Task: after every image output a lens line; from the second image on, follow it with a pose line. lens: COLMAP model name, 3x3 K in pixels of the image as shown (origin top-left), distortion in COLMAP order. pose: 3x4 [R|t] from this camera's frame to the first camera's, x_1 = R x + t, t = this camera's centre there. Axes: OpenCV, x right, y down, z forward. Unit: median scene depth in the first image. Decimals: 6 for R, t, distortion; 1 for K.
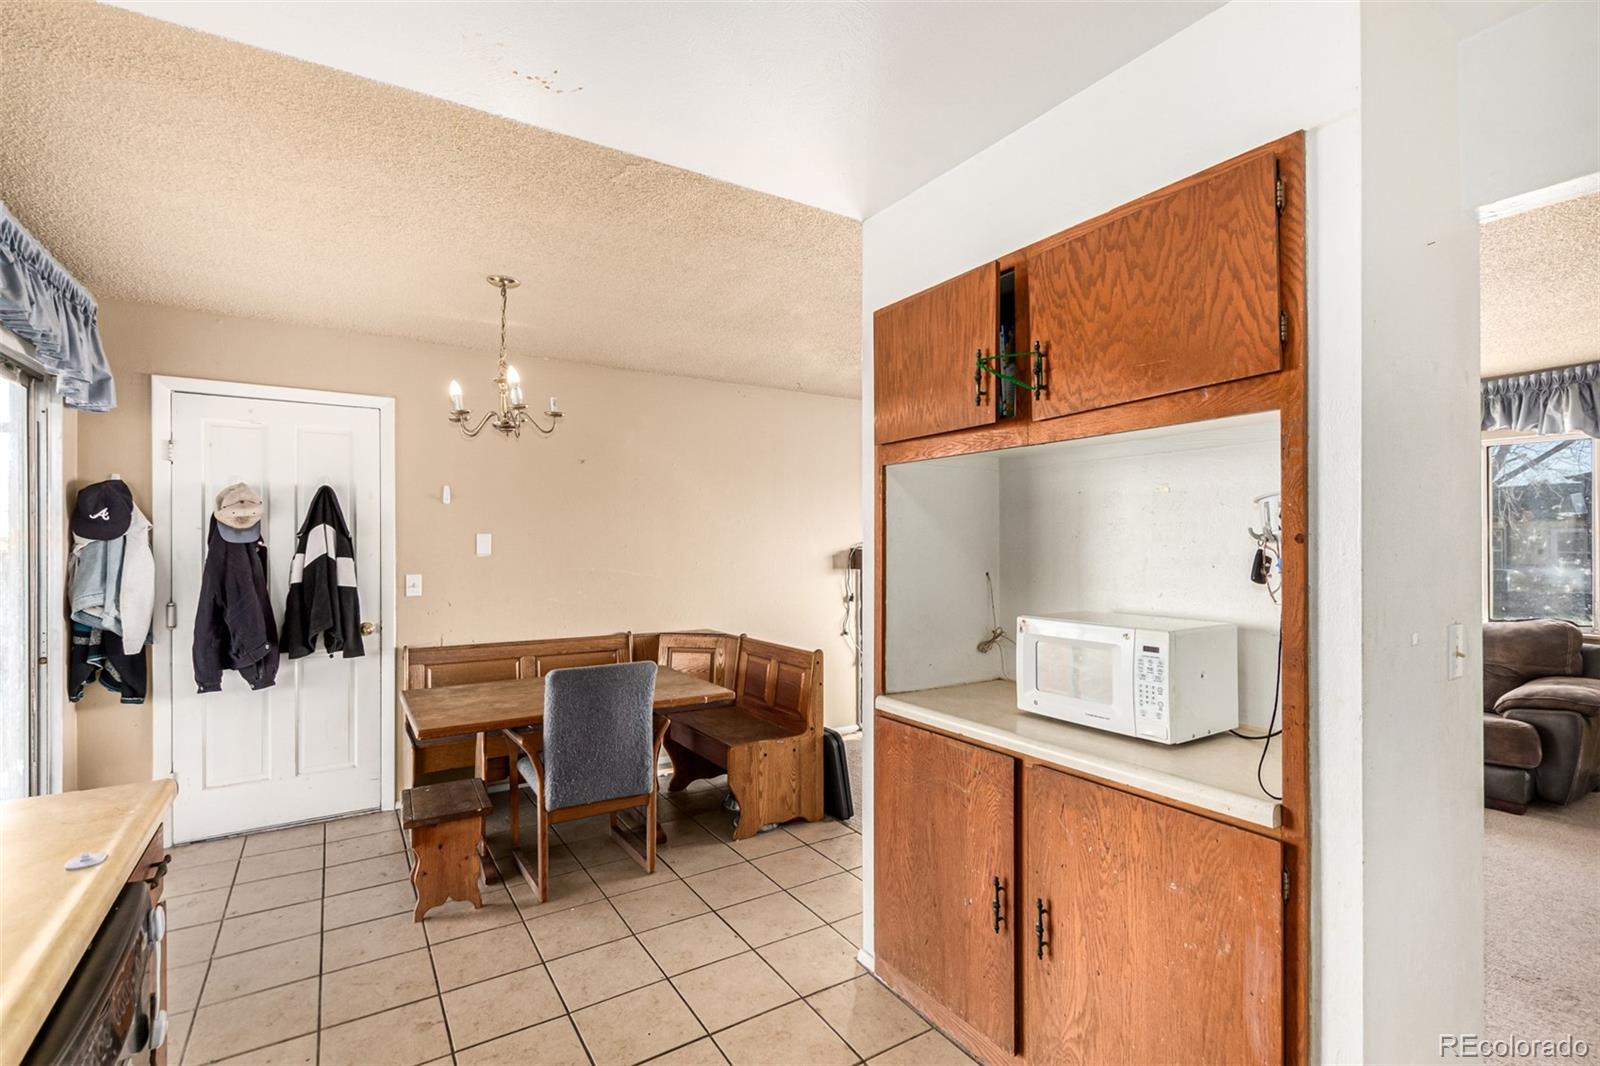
lens RADIAL K [[728.9, 0, 799.2], [0, 728.9, 537.7], [0, 0, 1]] dist [0.008877, -0.005740]
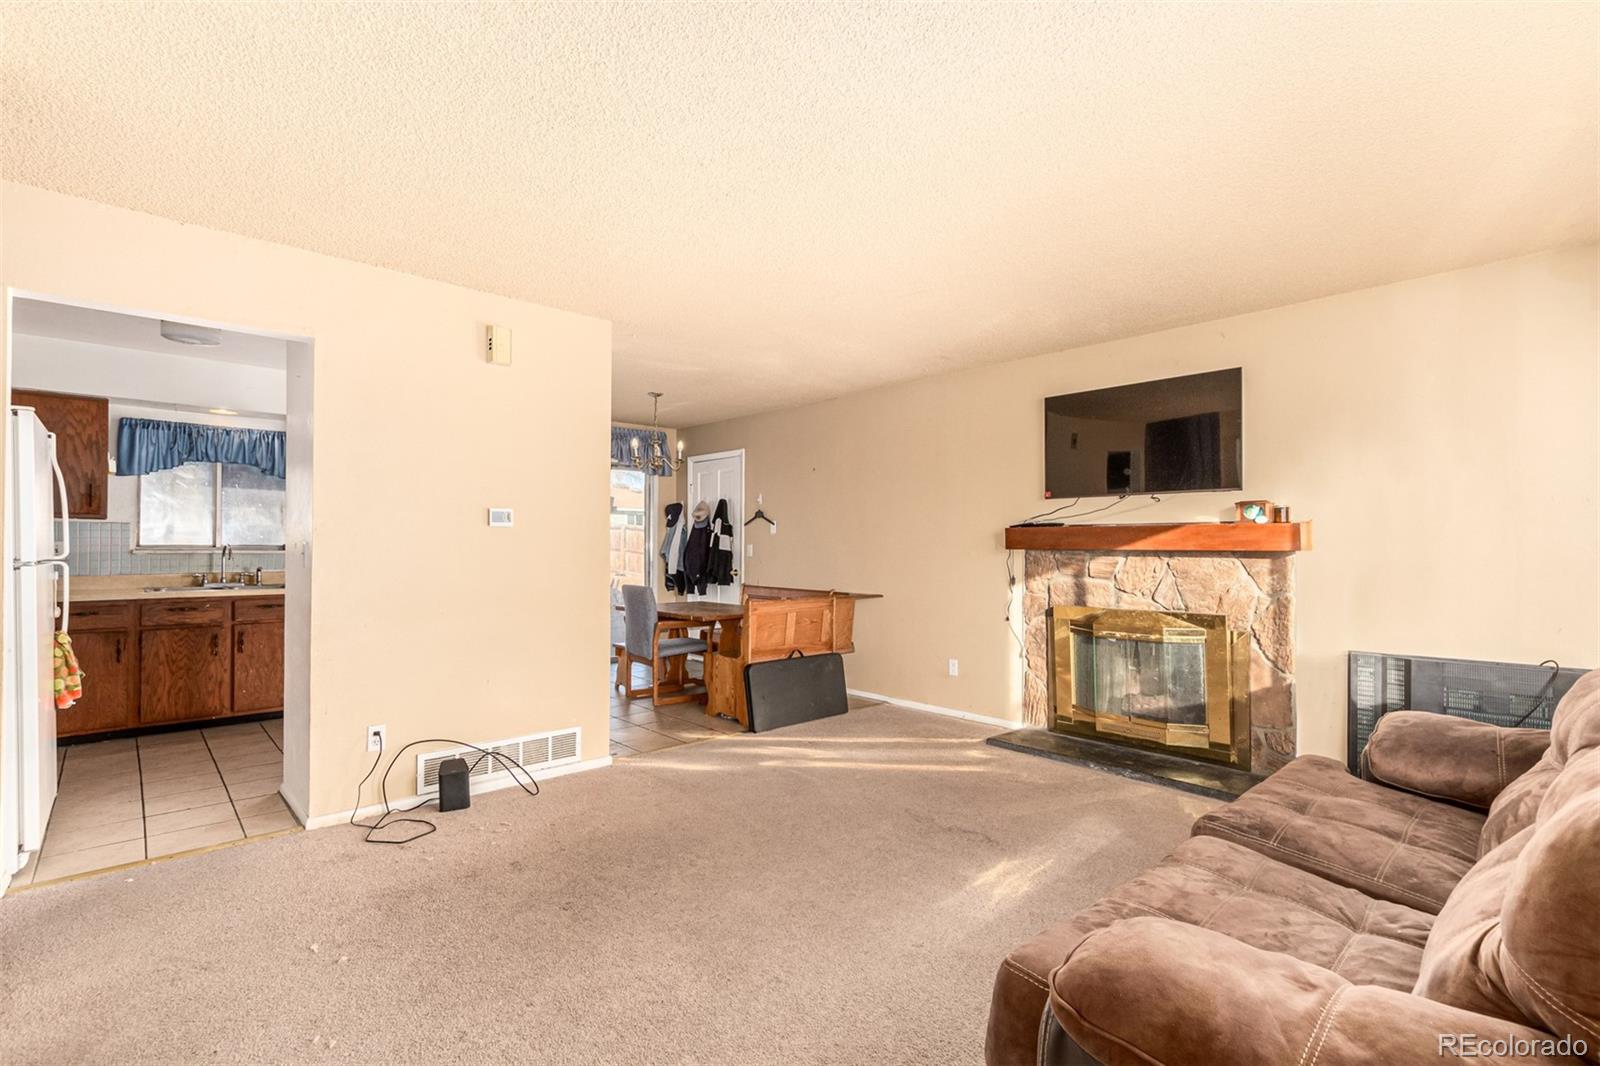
lens RADIAL K [[728.9, 0, 807.1], [0, 728.9, 544.5], [0, 0, 1]] dist [0.008877, -0.005740]
pose [[0.171997, -0.001136, -0.985097, 1.434871], [0.005094, 0.999987, -0.000264, 0.057631], [0.985084, -0.004972, 0.172000, 0.928545]]
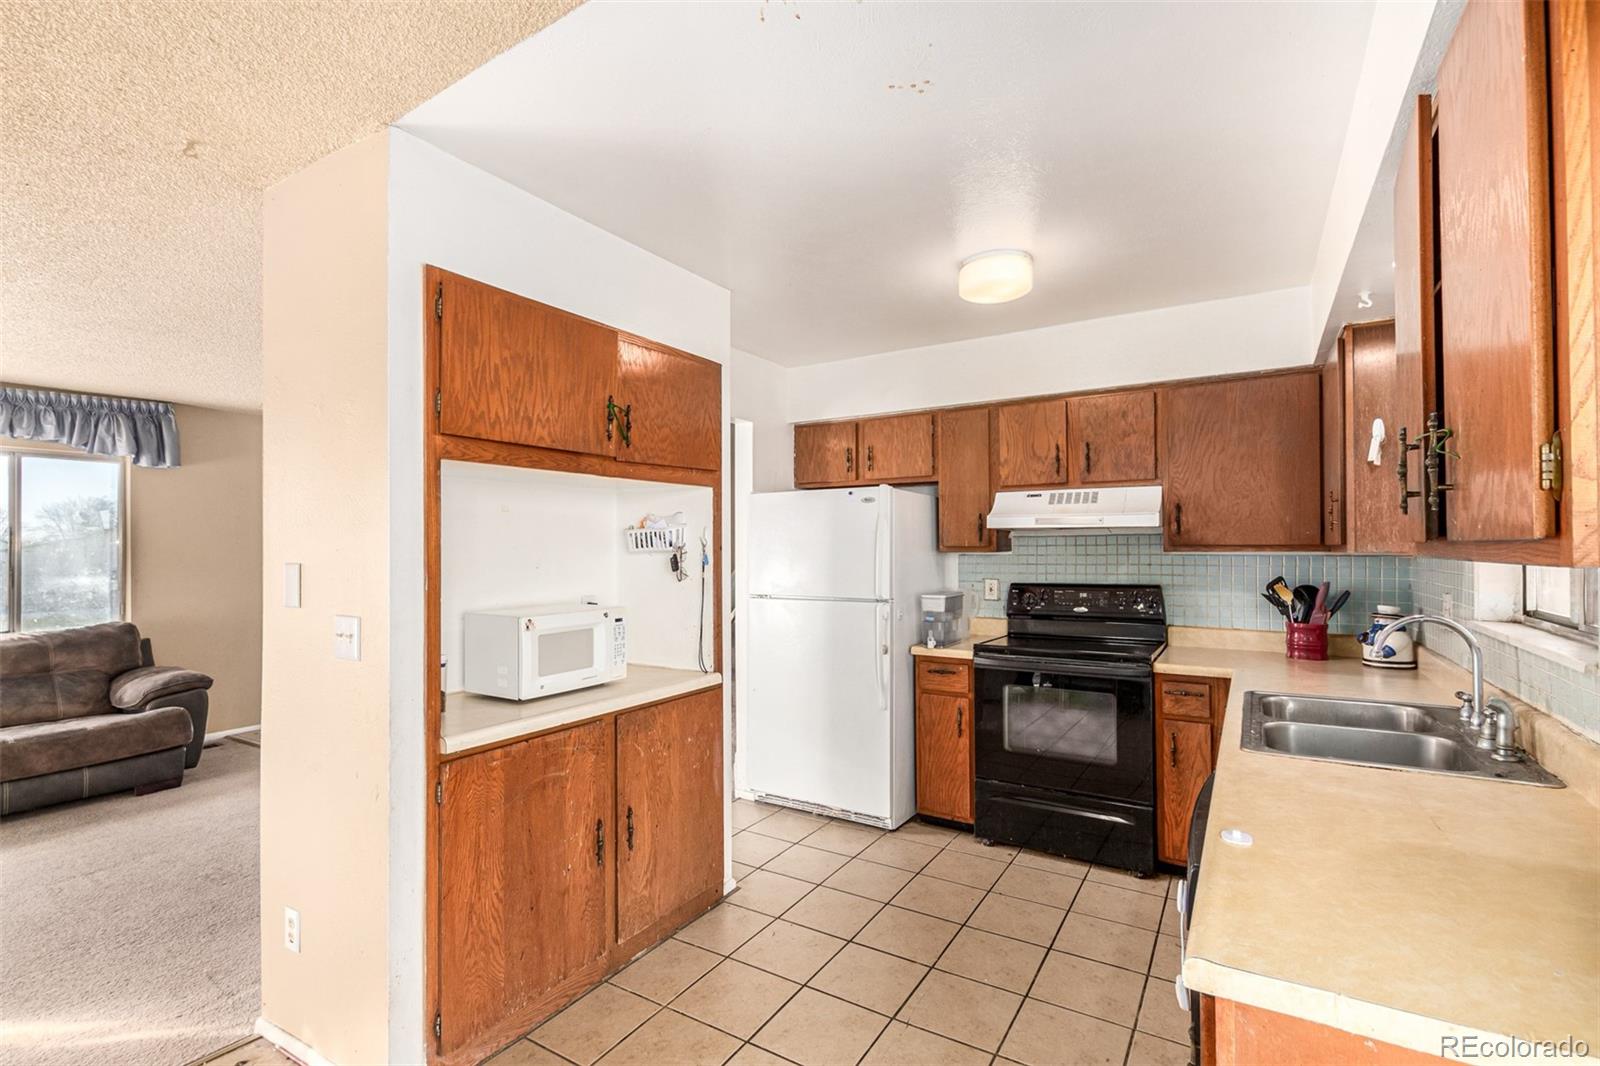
lens RADIAL K [[728.9, 0, 803.7], [0, 728.9, 539.2], [0, 0, 1]] dist [0.008877, -0.005740]
pose [[-0.433701, 0.013259, 0.900959, -0.543476], [-0.001099, 0.999883, -0.015244, 0.002947], [-0.901056, -0.007601, -0.433636, 0.667175]]
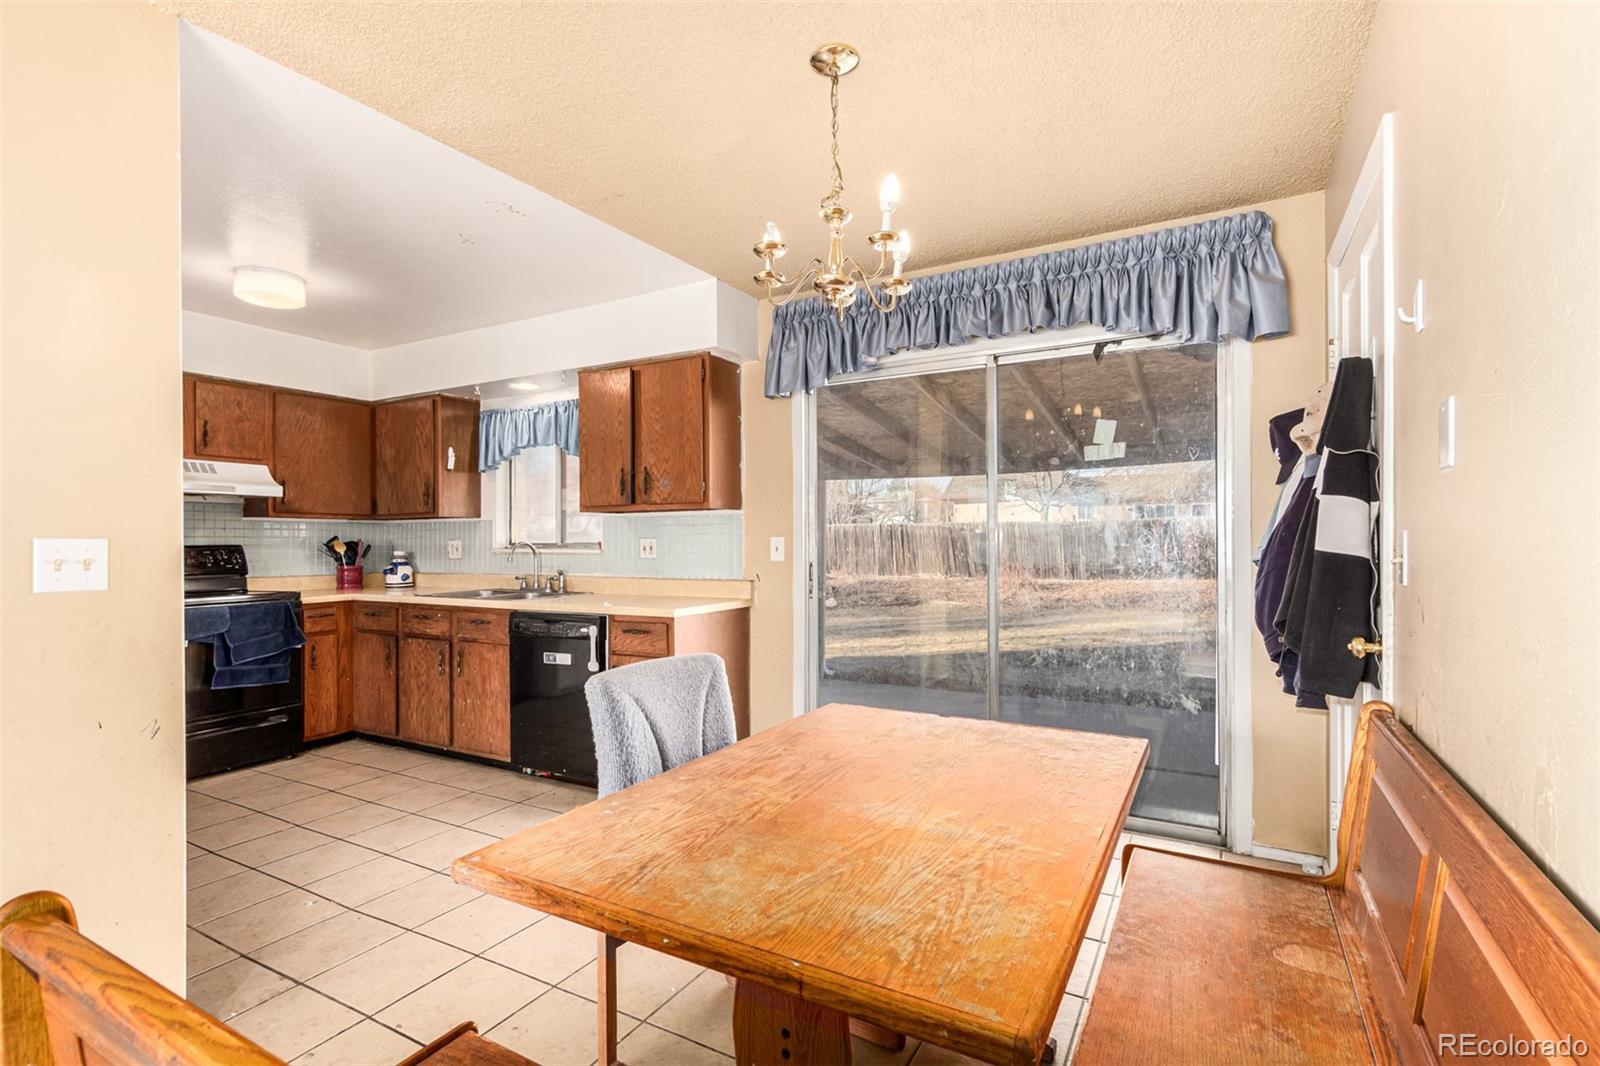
lens RADIAL K [[728.9, 0, 802.6], [0, 728.9, 533.2], [0, 0, 1]] dist [0.008877, -0.005740]
pose [[-0.872640, -0.002109, -0.488360, -0.058279], [0.007867, 0.999800, -0.018374, 0.063760], [0.488301, -0.019876, -0.872449, 1.344910]]
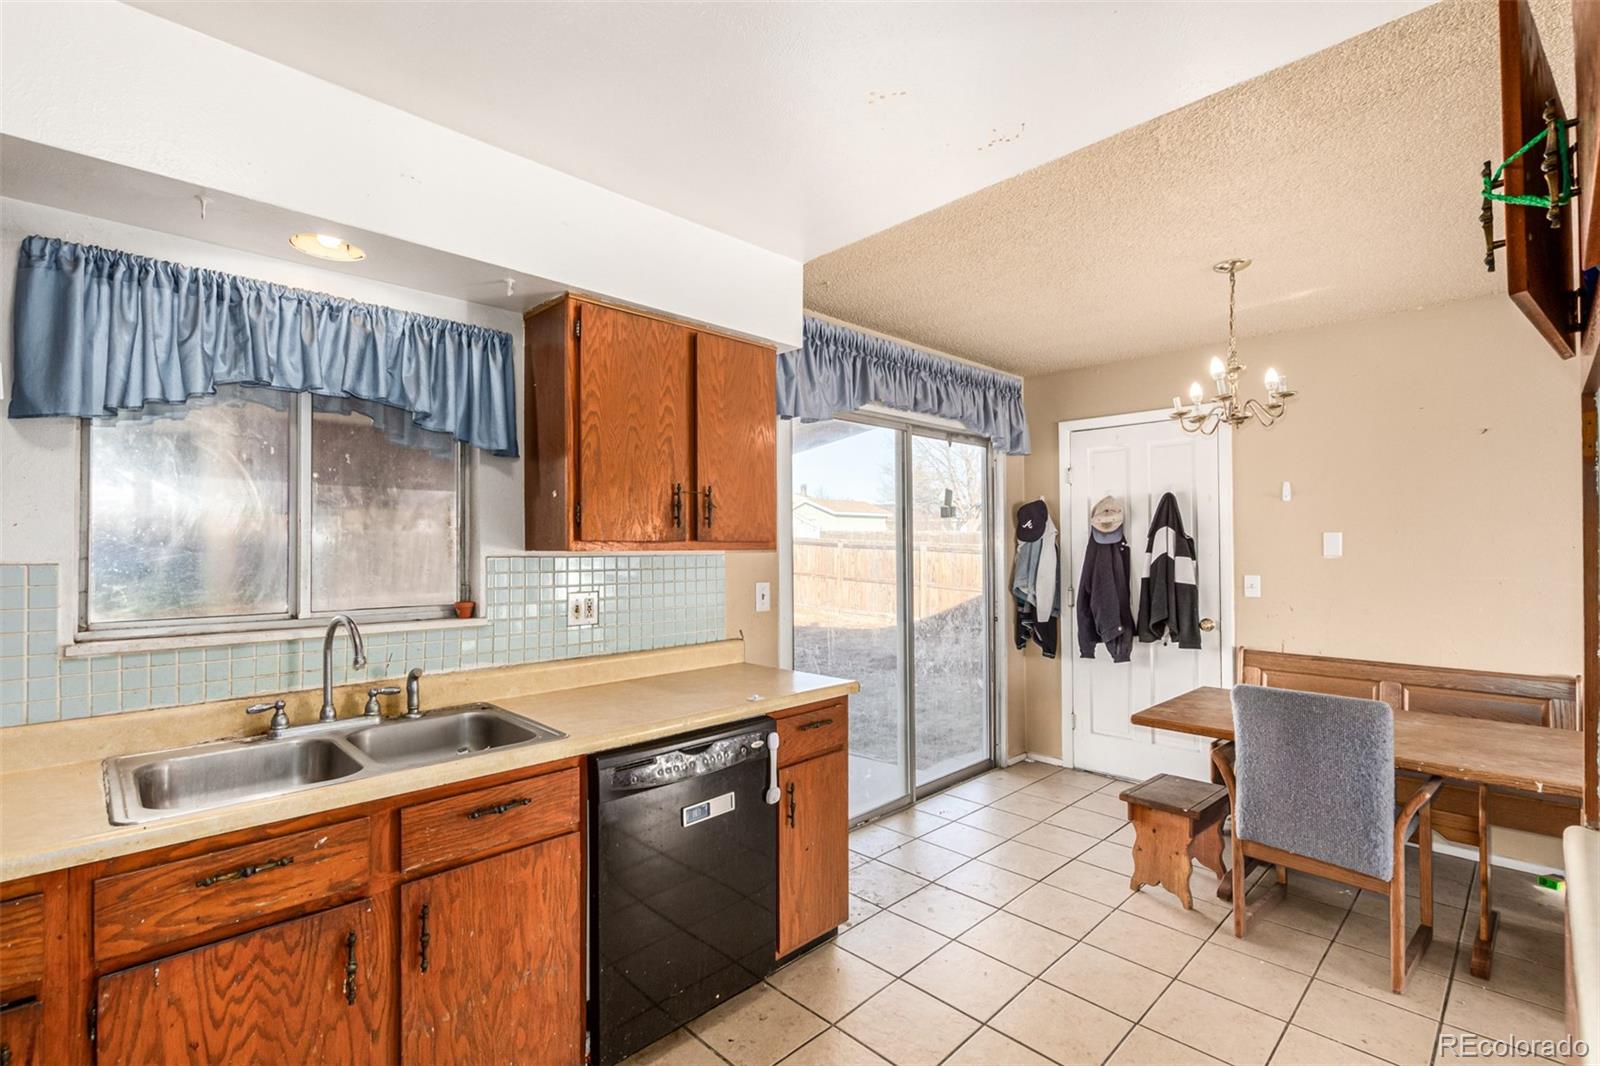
lens RADIAL K [[728.9, 0, 813.1], [0, 728.9, 540.8], [0, 0, 1]] dist [0.008877, -0.005740]
pose [[0.216516, -0.005877, -0.976261, 0.345503], [0.010858, 0.999935, -0.003612, 0.001222], [0.976219, -0.009818, 0.216566, 0.232779]]
